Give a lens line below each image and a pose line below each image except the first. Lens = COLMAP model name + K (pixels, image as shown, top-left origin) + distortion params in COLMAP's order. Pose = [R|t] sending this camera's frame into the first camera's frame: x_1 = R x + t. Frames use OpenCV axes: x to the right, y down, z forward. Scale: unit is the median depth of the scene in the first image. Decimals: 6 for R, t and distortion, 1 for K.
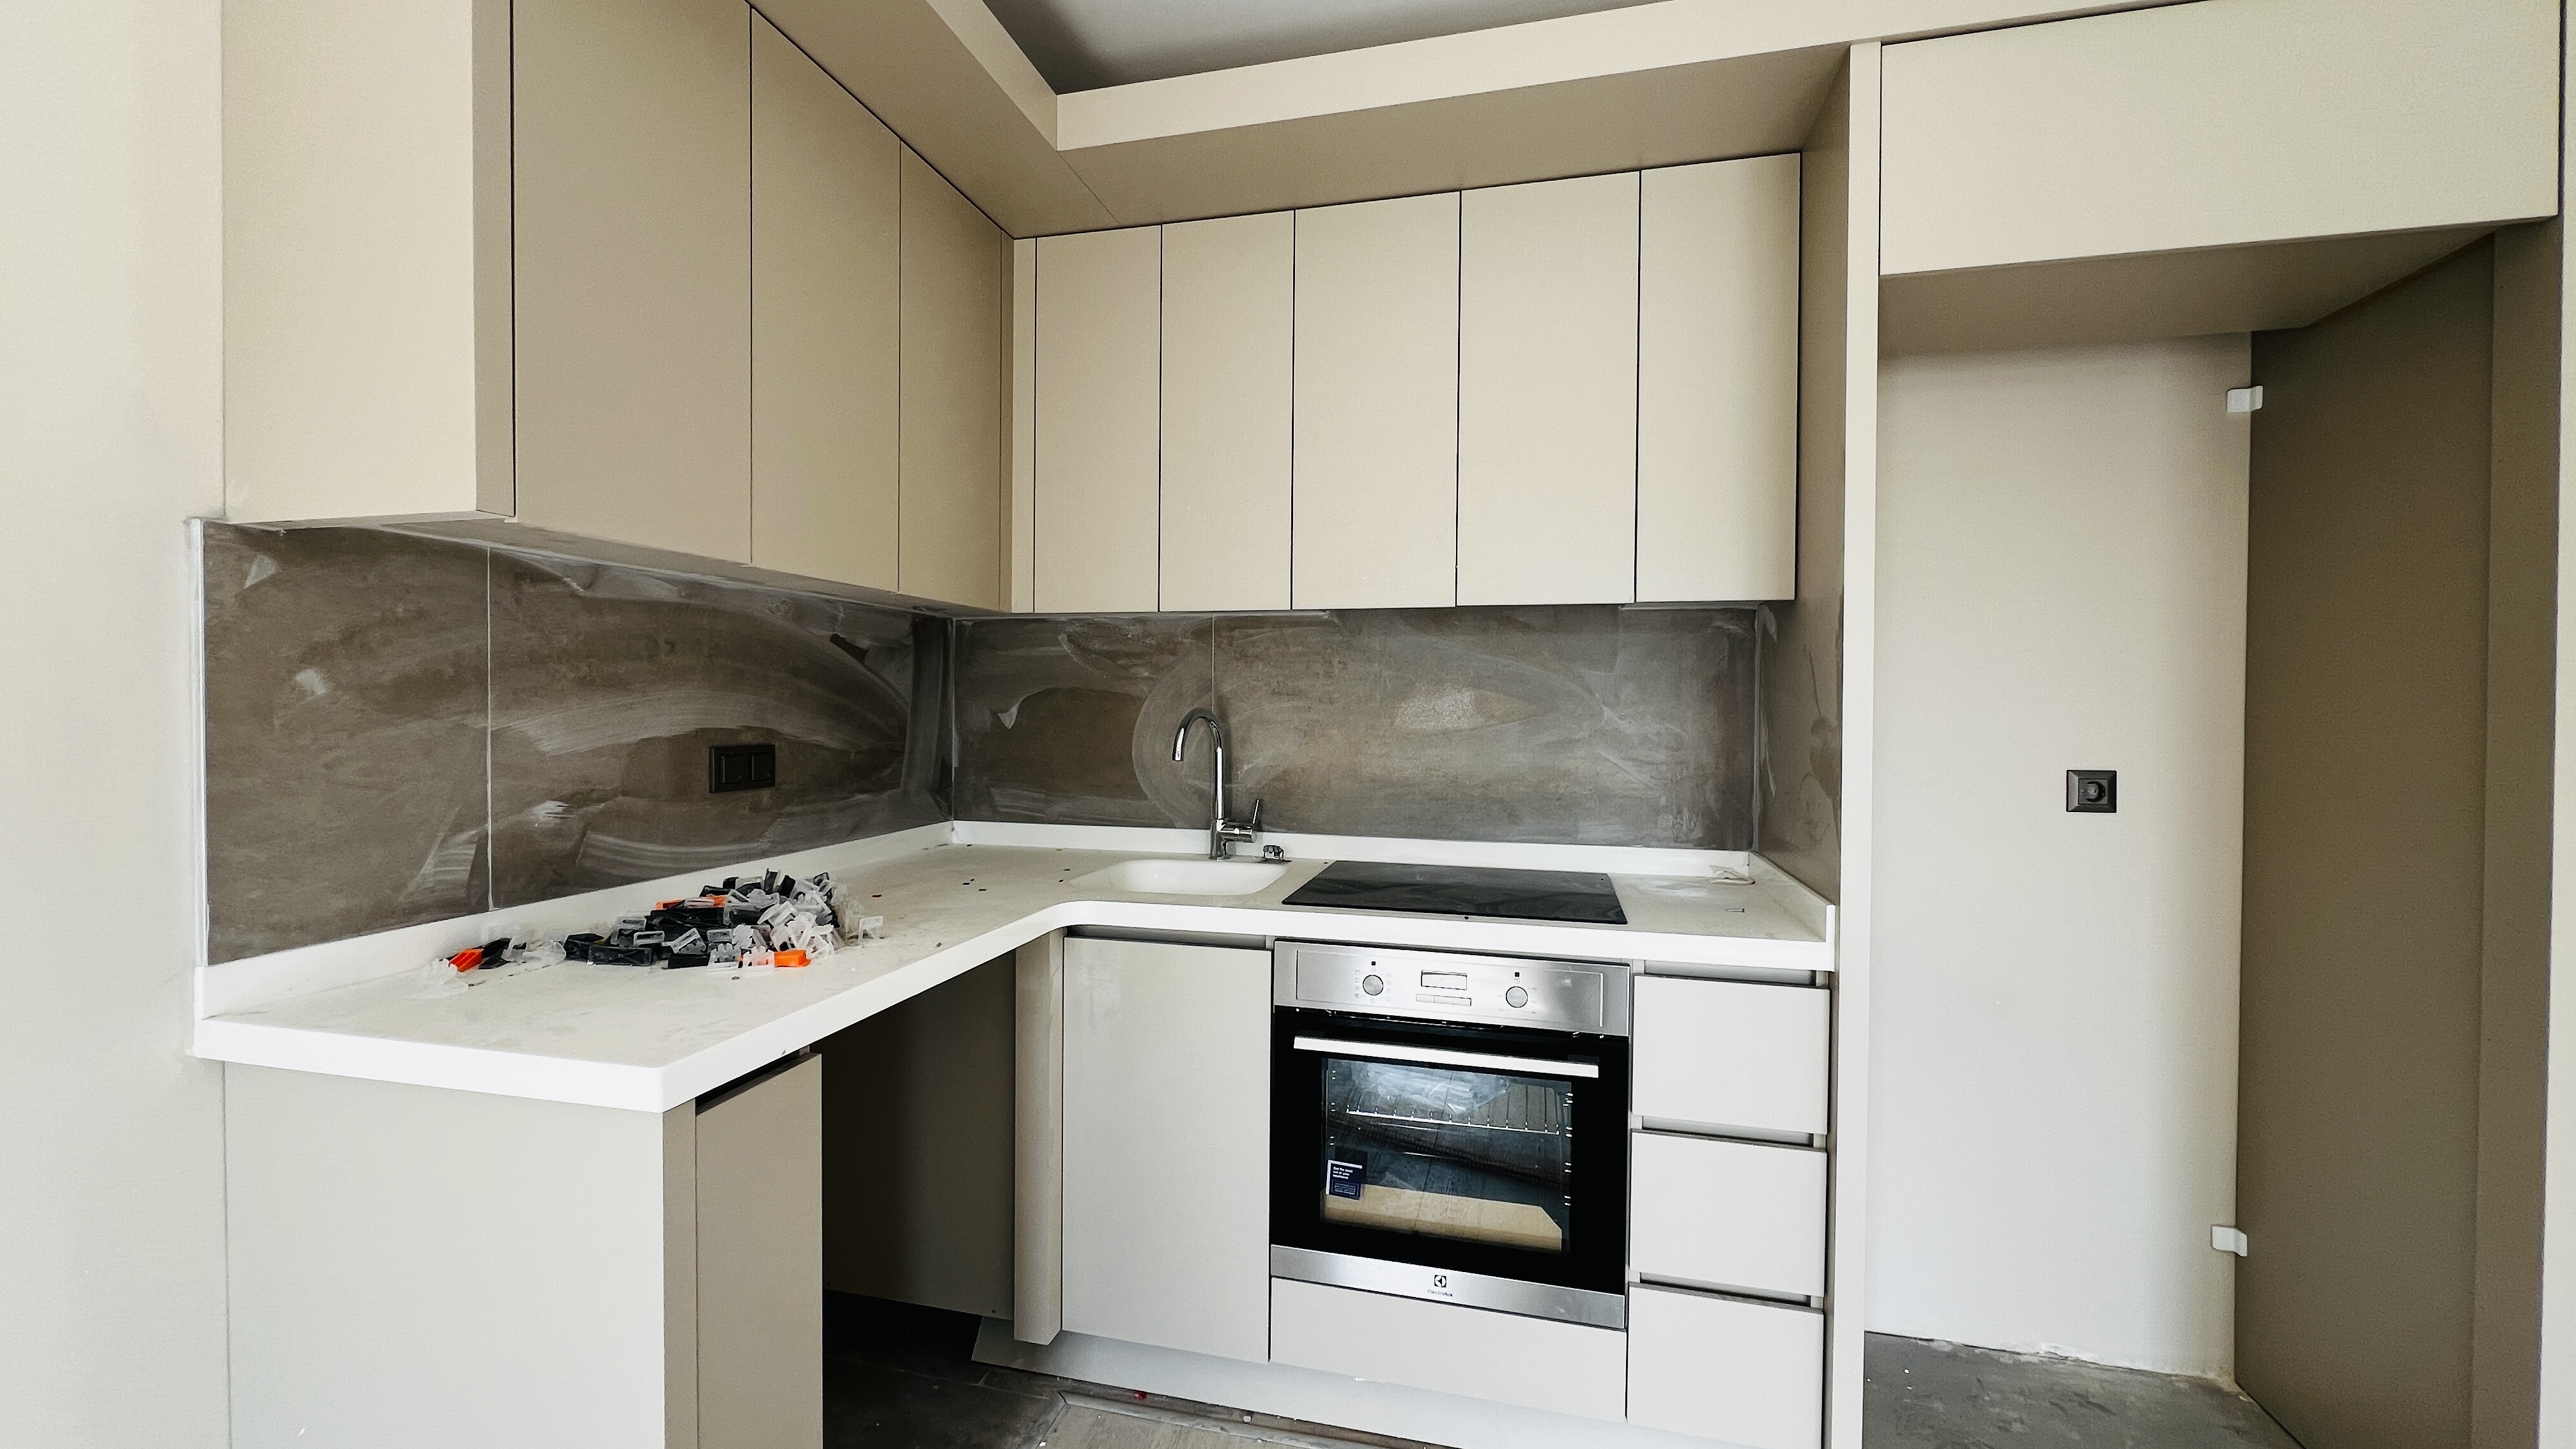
lens RADIAL K [[1027.9, 0, 1283.4], [0, 1027.9, 717.6], [0, 0, 1]] dist [-0.001784, 0.000006]
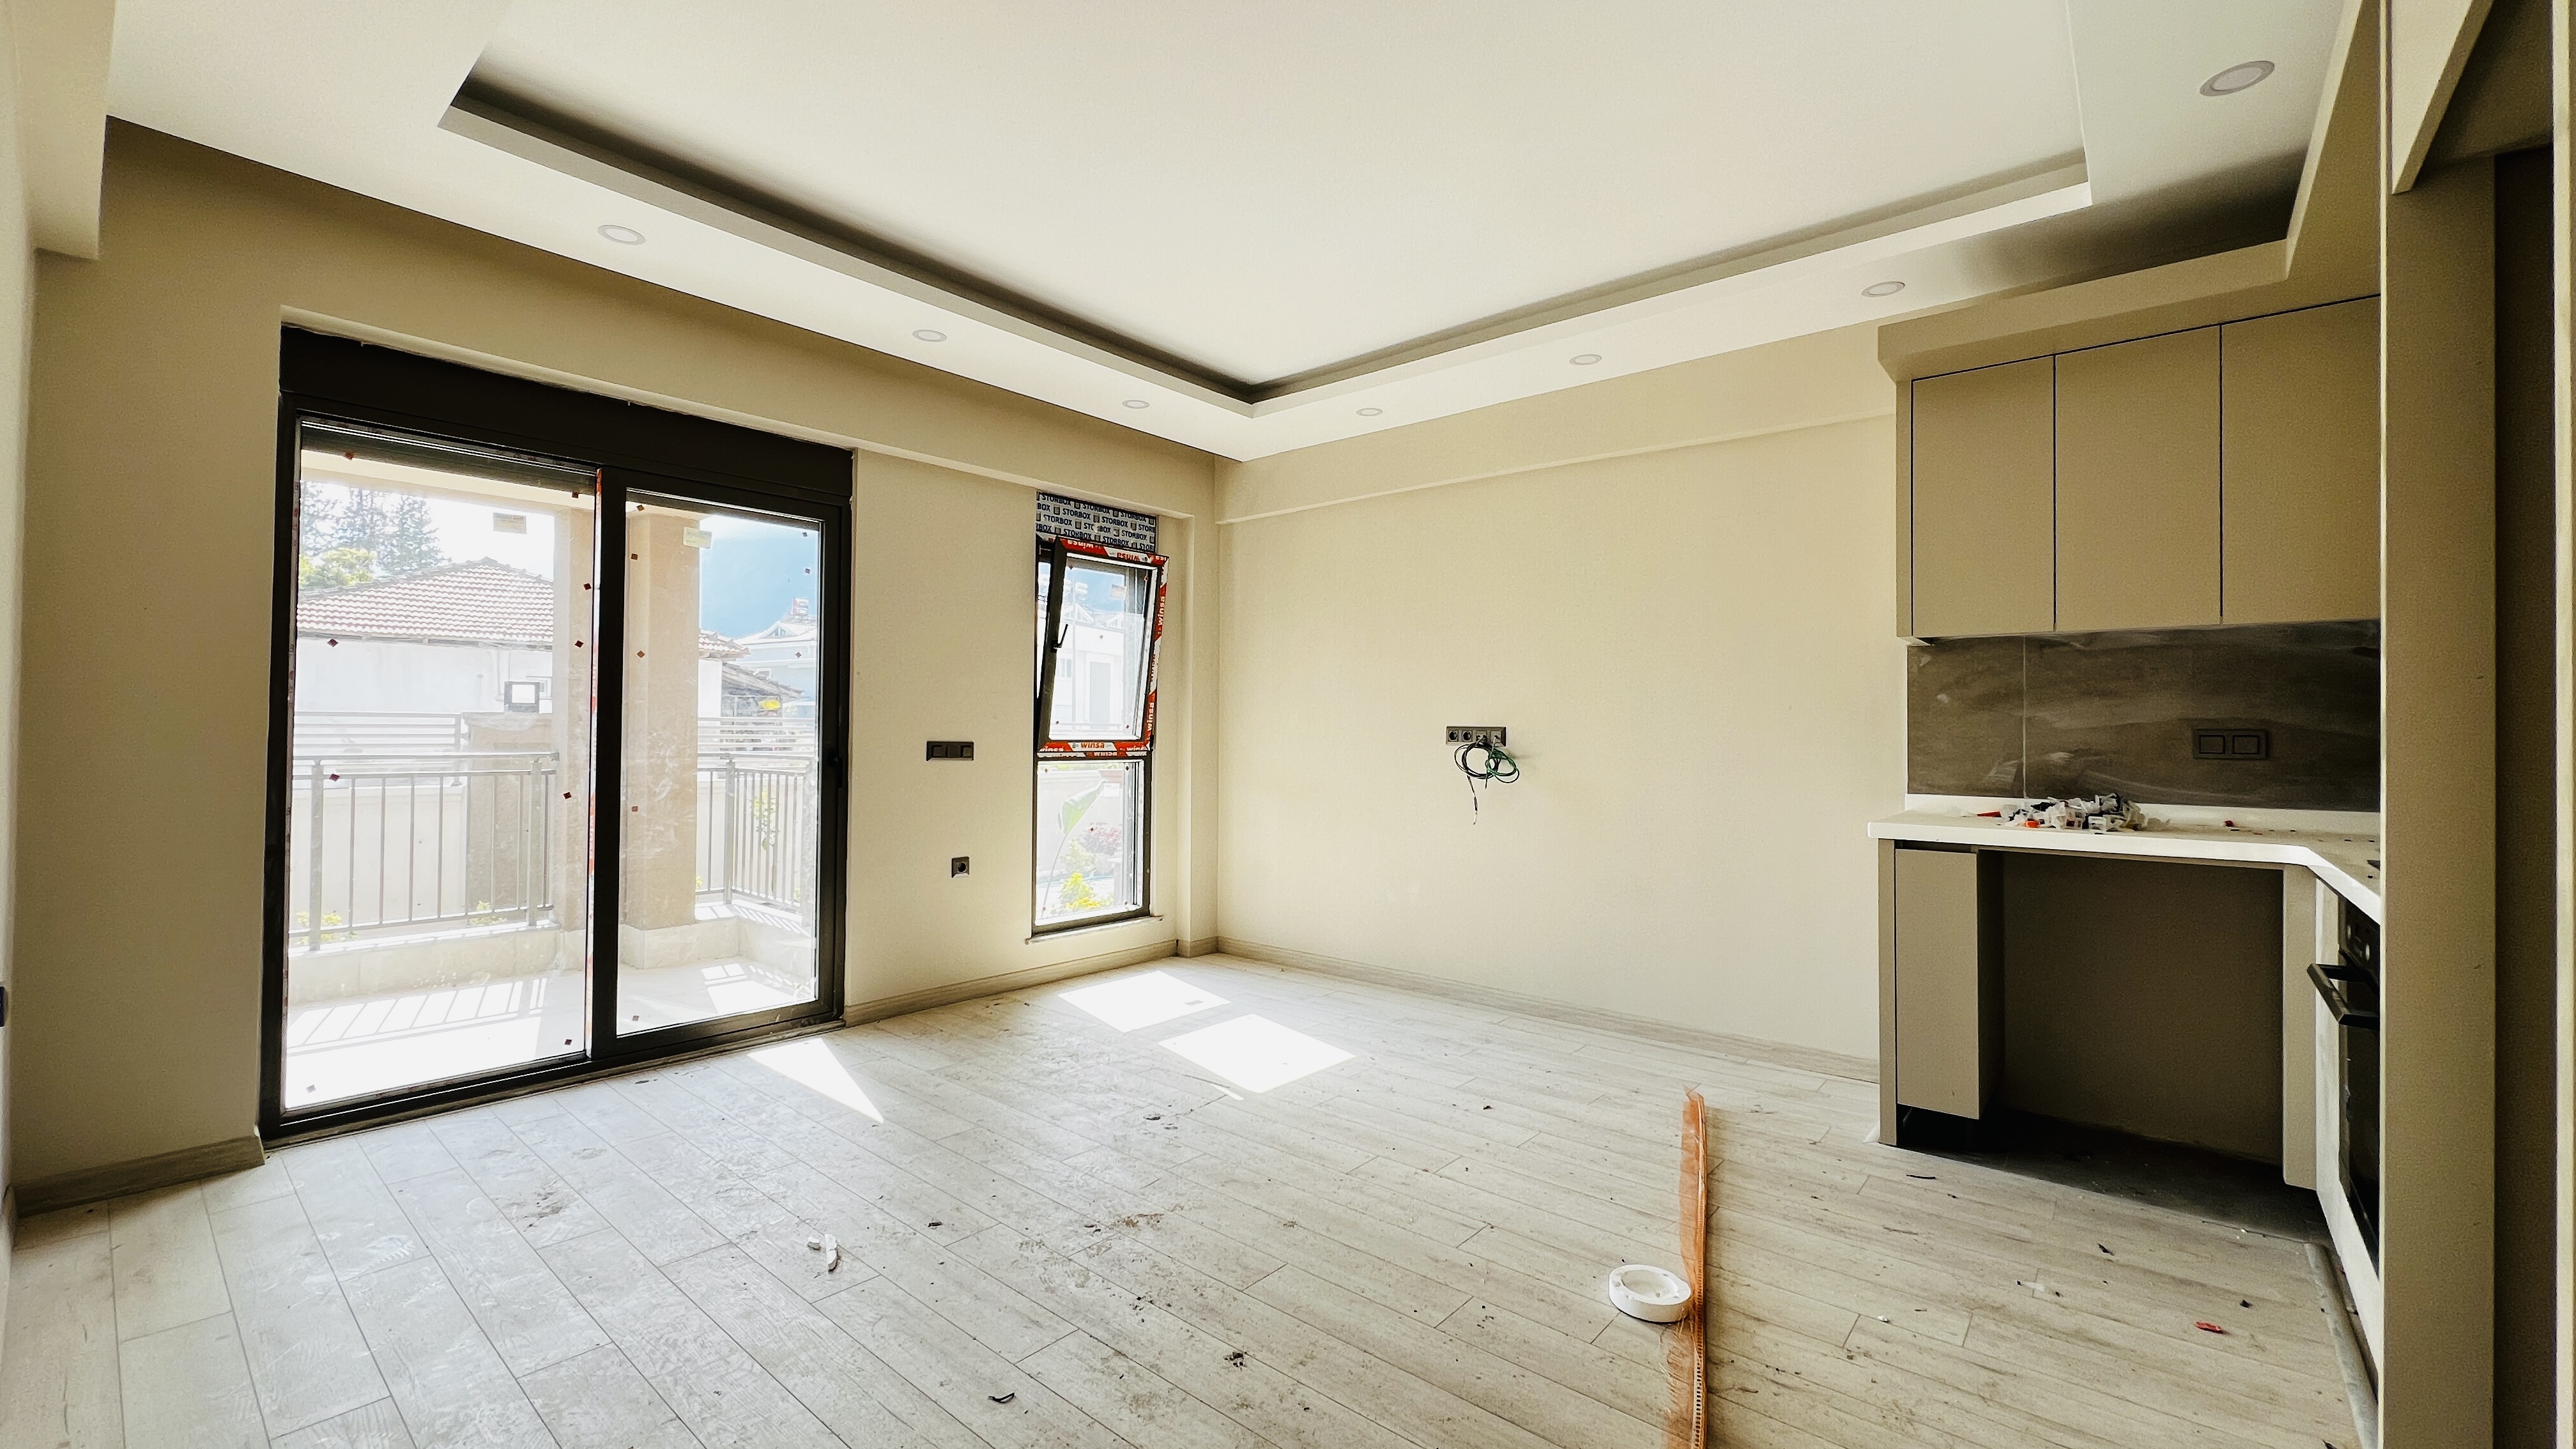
lens RADIAL K [[1031.8, 0, 1280.5], [0, 1031.8, 720.9], [0, 0, 1]] dist [0.002563, 0.000067]
pose [[-0.440613, -0.021345, -0.897443, 1.593000], [-0.024042, 0.999639, -0.011972, 0.070654], [0.897375, 0.016301, -0.440968, 0.438720]]
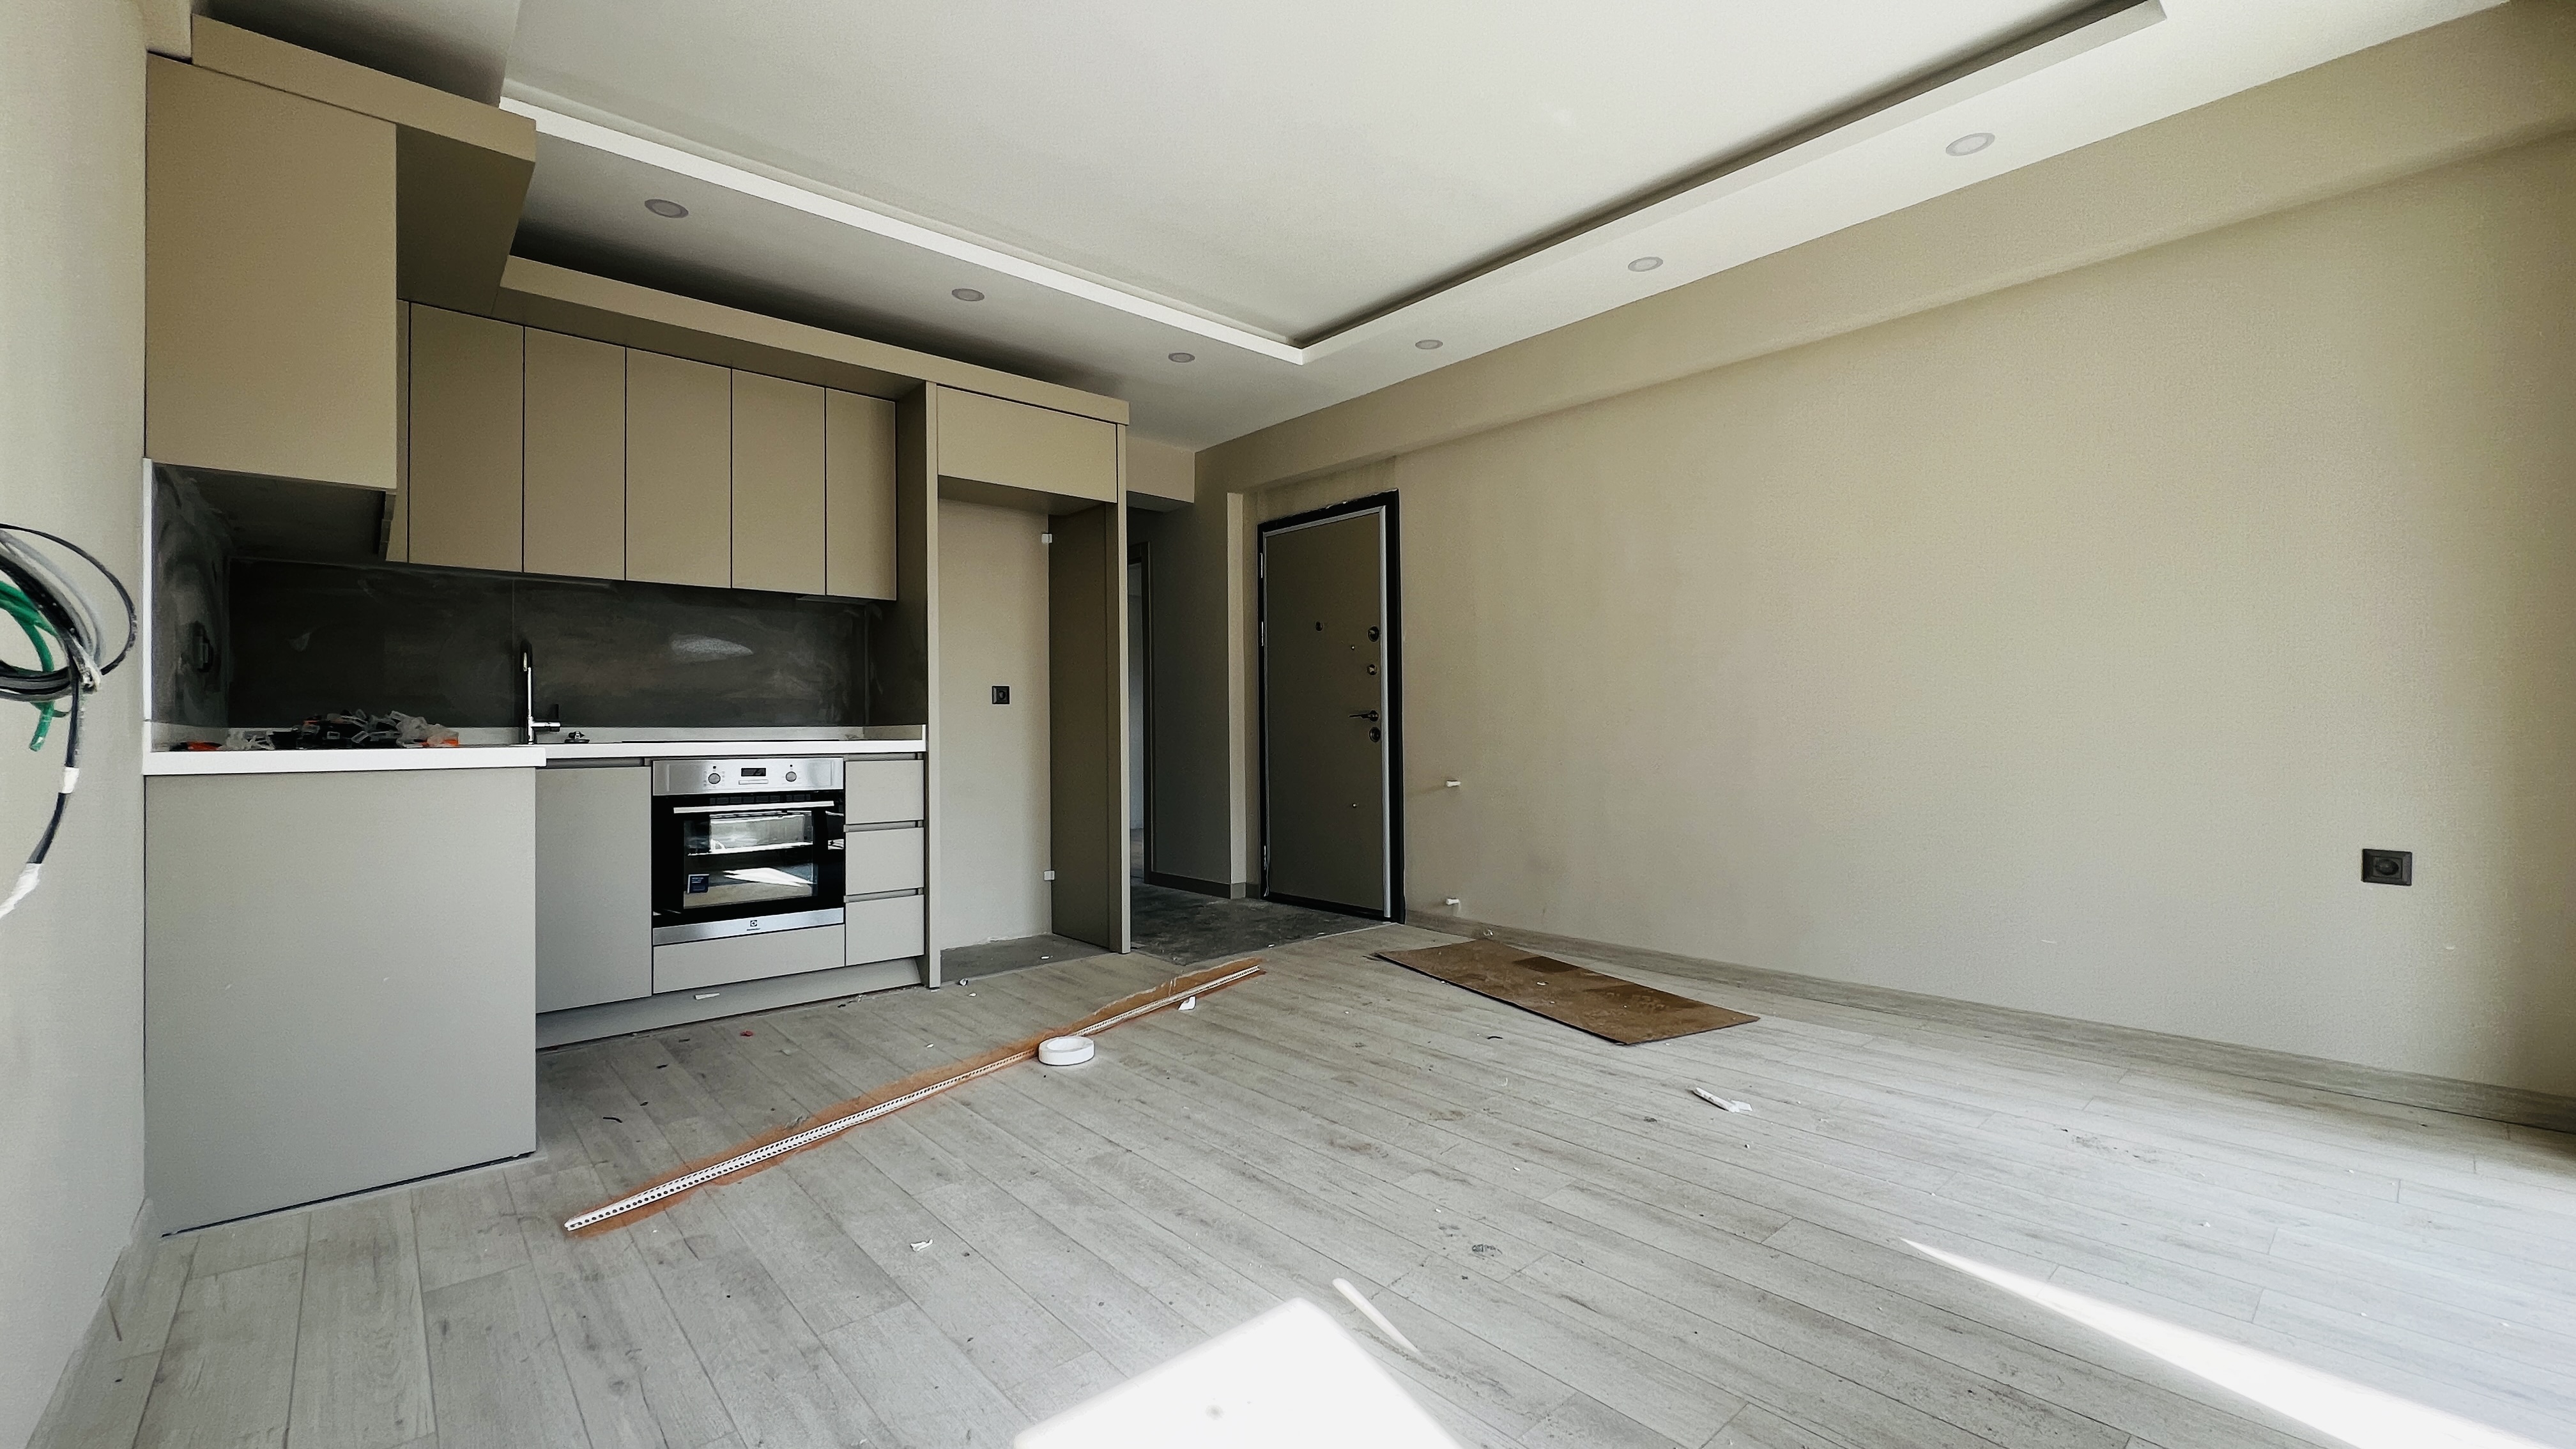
lens RADIAL K [[1037.3, 0, 1280.7], [0, 1037.3, 720.4], [0, 0, 1]] dist [-0.002266, 0.000454]
pose [[0.563950, -0.003078, 0.825803, -0.907651], [0.023247, 0.999656, -0.012149, 0.196328], [-0.825482, 0.026049, 0.563827, -0.966366]]
